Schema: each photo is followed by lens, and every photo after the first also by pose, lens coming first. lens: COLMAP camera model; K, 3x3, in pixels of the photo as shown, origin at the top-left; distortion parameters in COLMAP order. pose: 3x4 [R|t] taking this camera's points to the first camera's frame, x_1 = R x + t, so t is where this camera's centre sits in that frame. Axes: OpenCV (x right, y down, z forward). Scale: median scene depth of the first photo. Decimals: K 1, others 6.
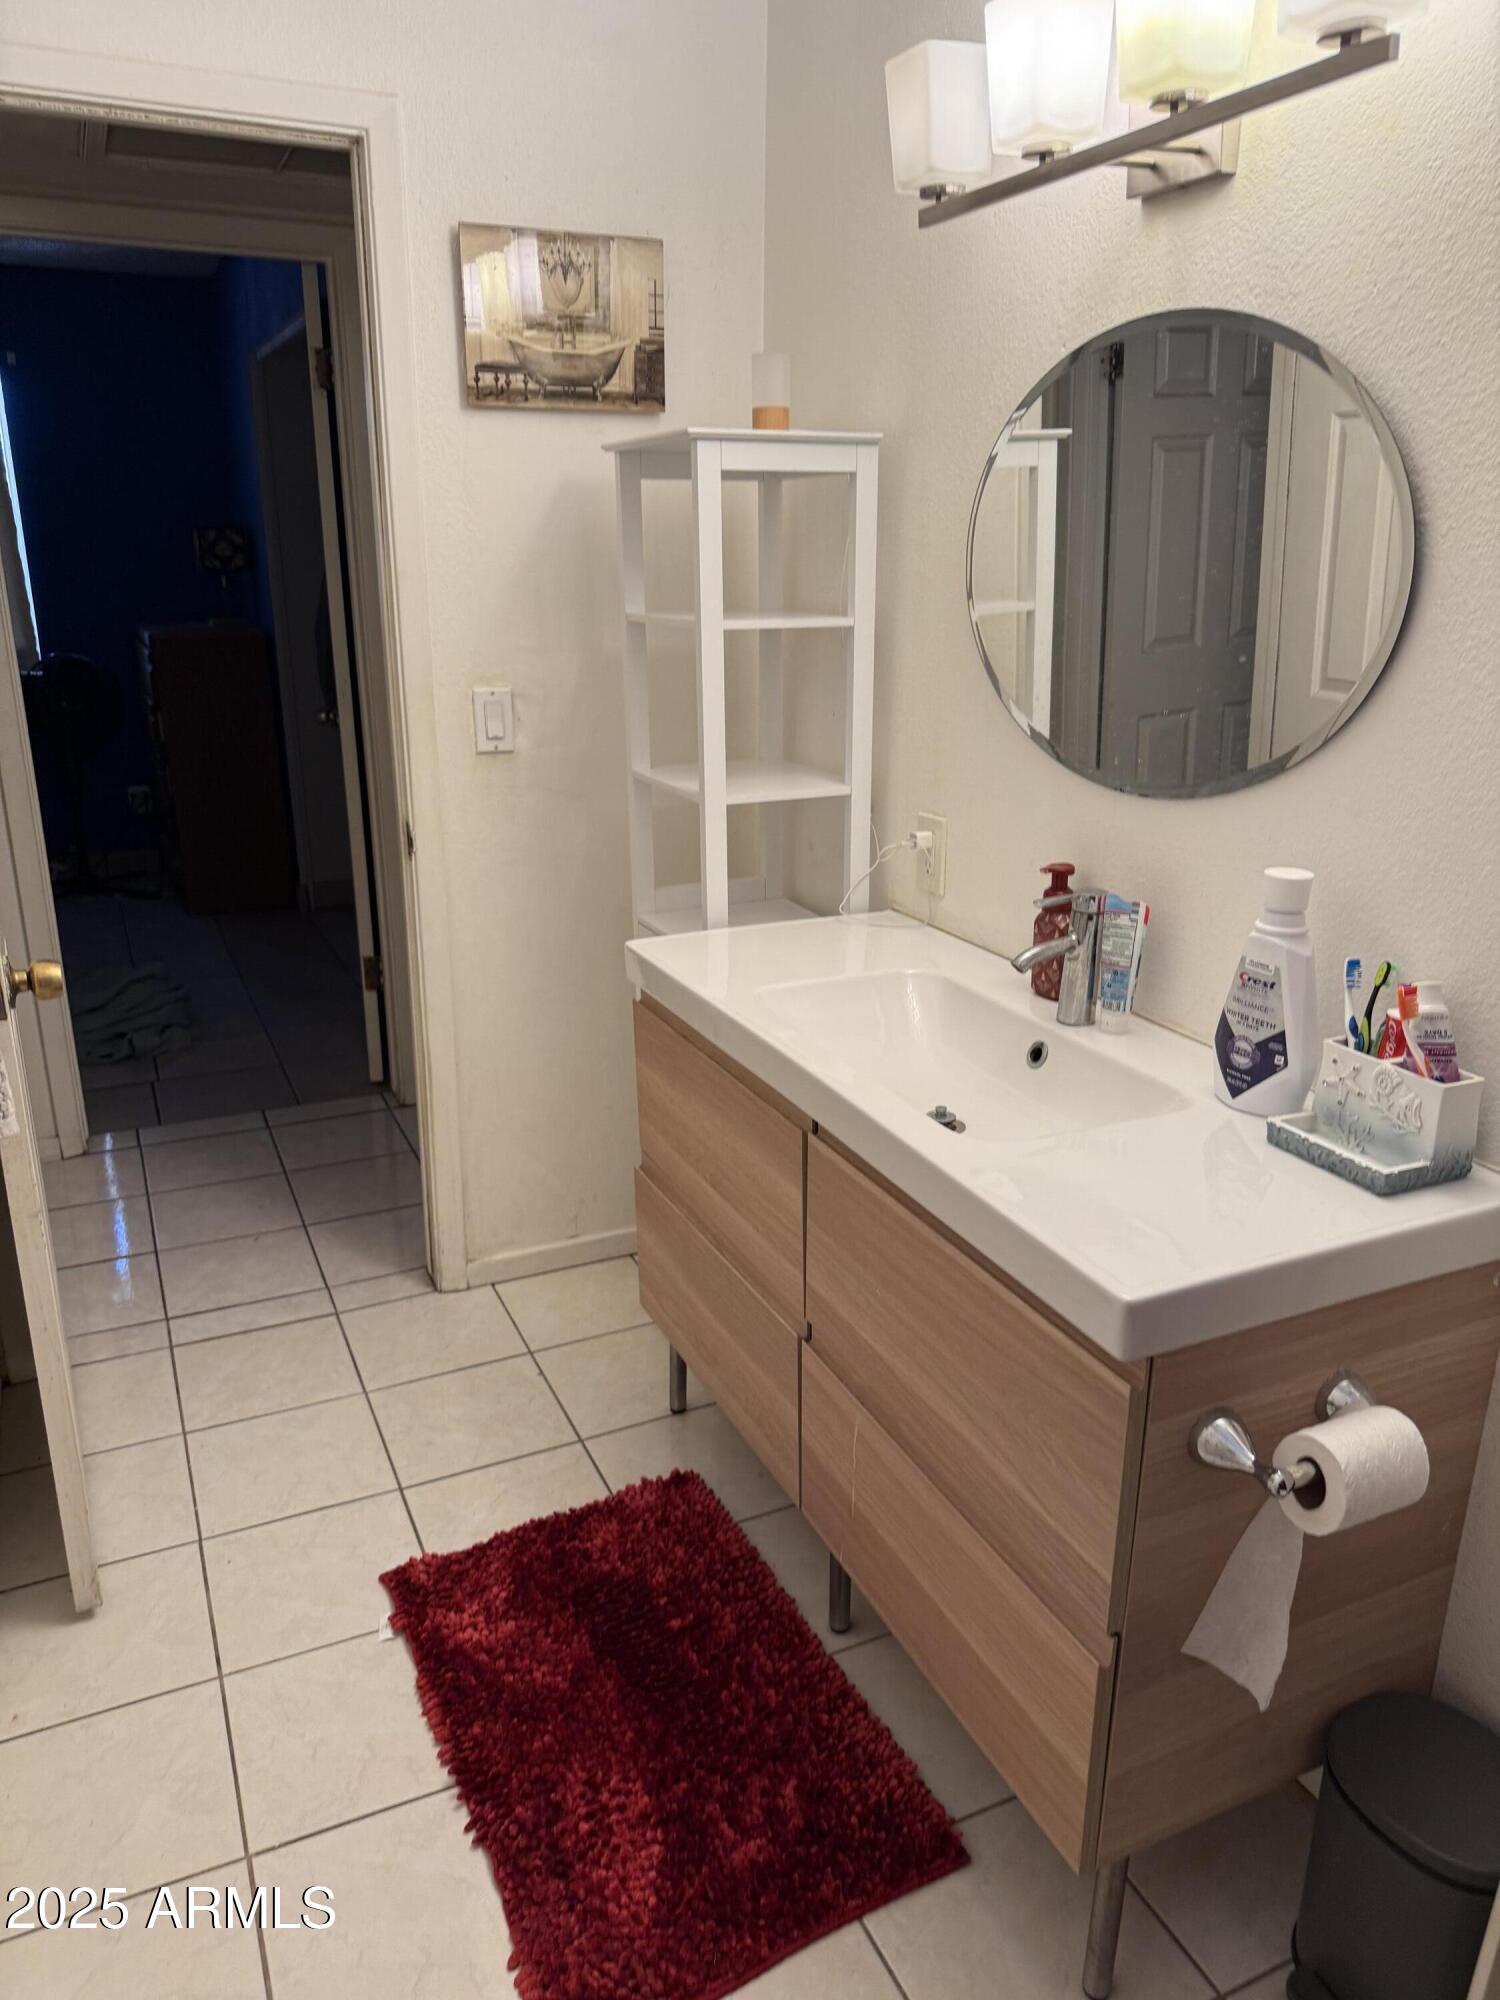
lens RADIAL K [[1401.1, 0, 746.5], [0, 1401.1, 1004.9], [0, 0, 1]] dist [0.178010, -0.378268]
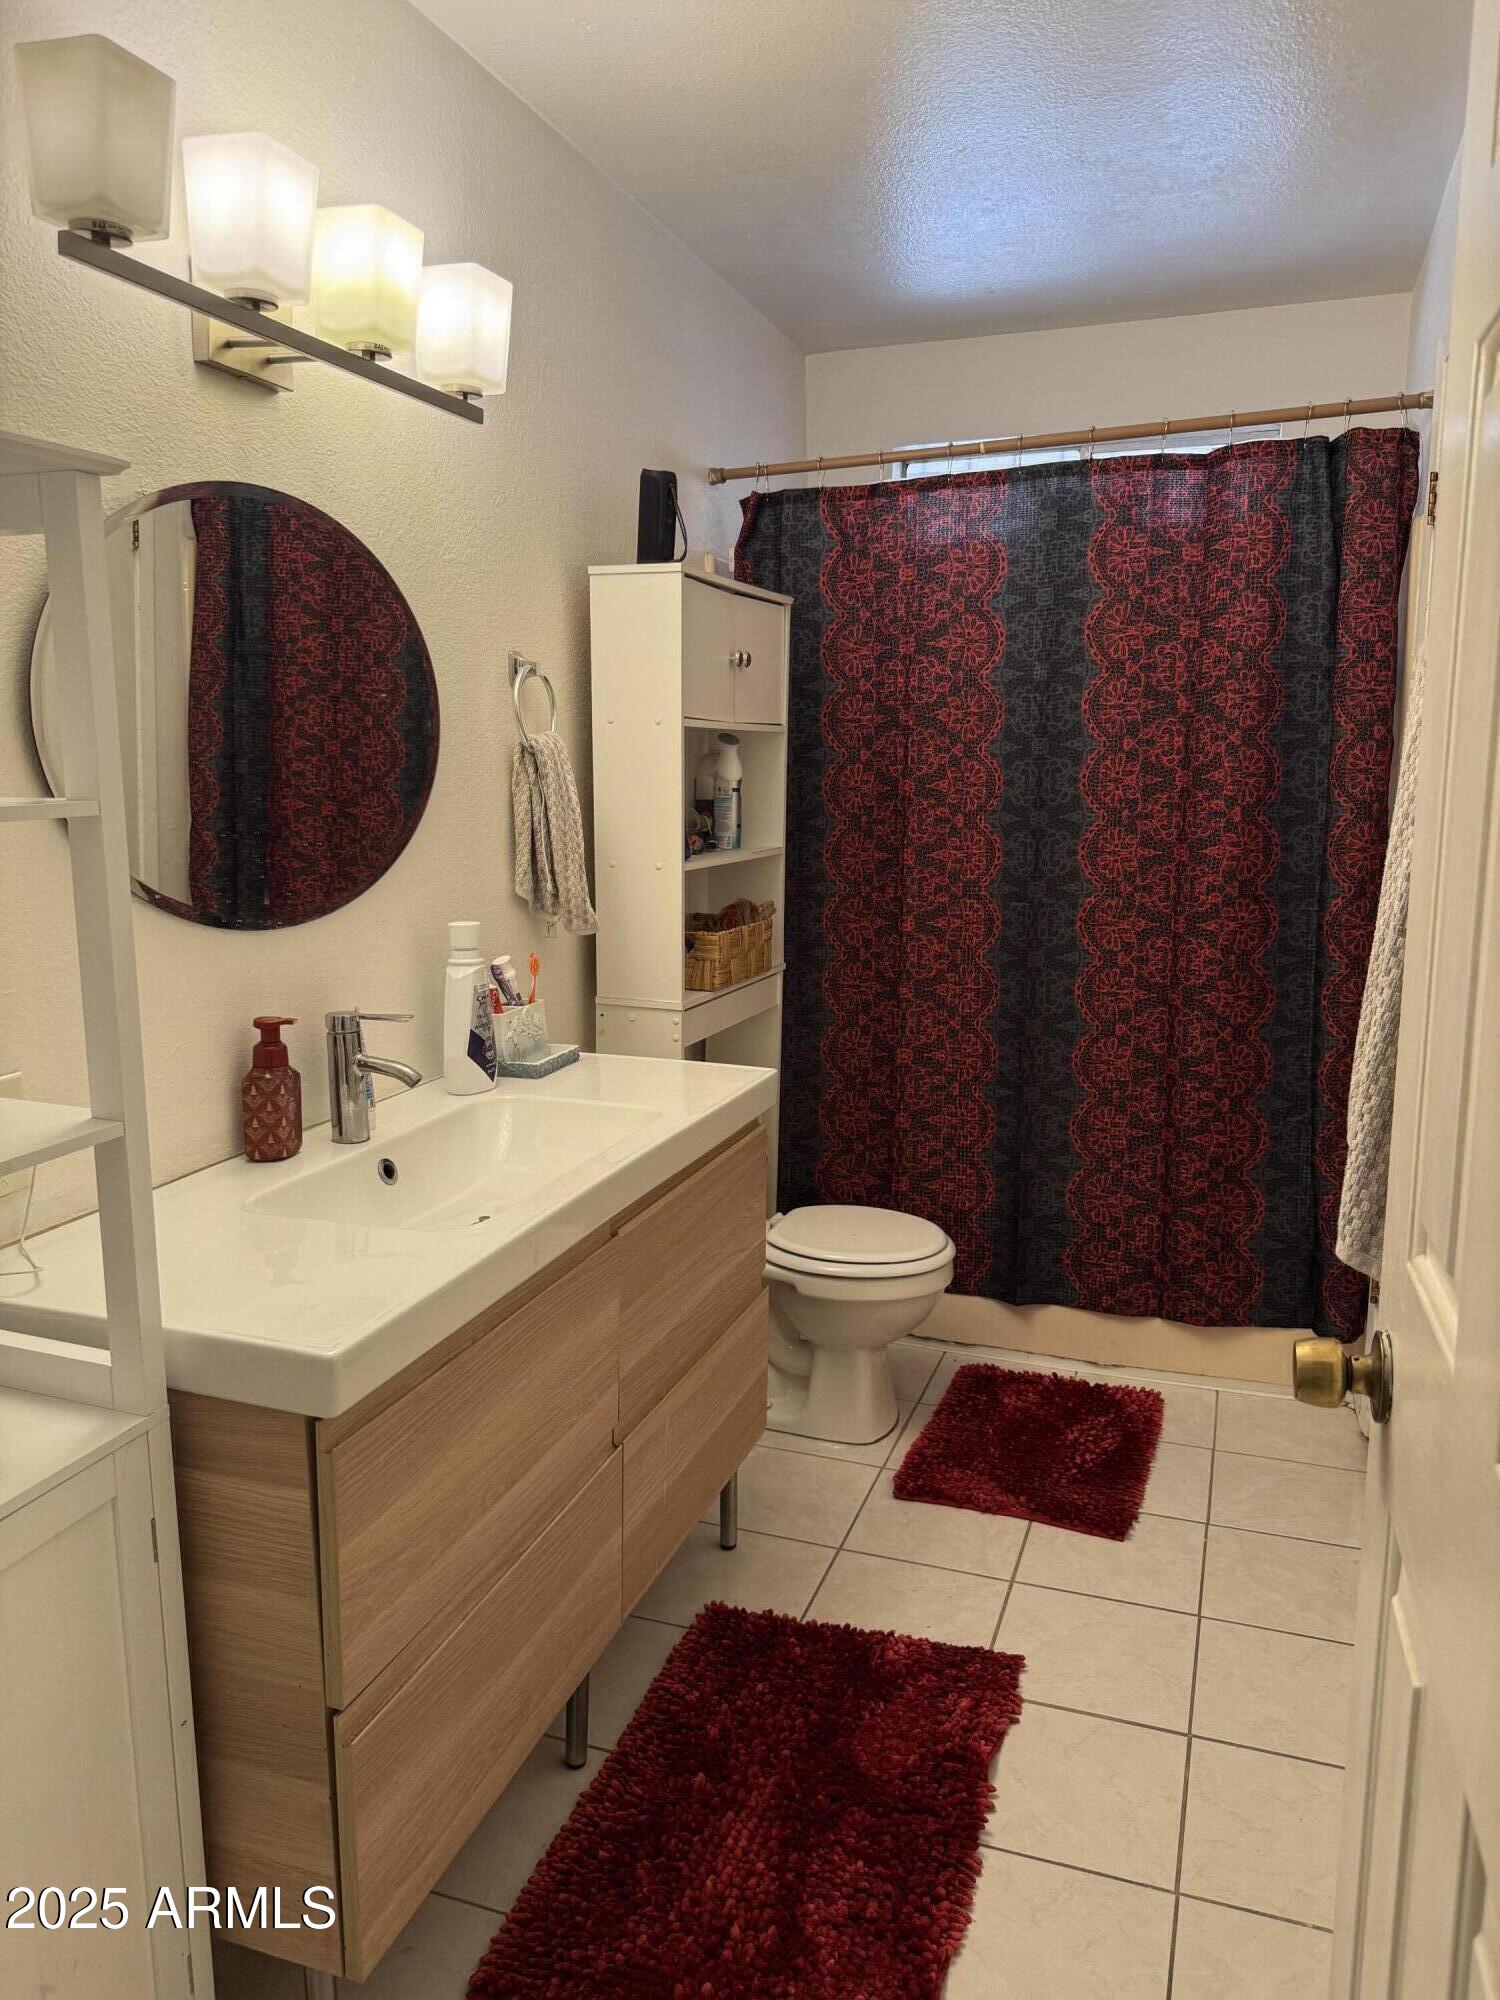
lens RADIAL K [[1409.1, 0, 738.2], [0, 1409.1, 1011.6], [0, 0, 1]] dist [0.083495, -0.129356]
pose [[-0.707211, -0.119694, 0.696797, -0.723652], [0.224105, 0.896790, 0.381503, -0.429662], [-0.670544, 0.425959, -0.607395, 1.477792]]
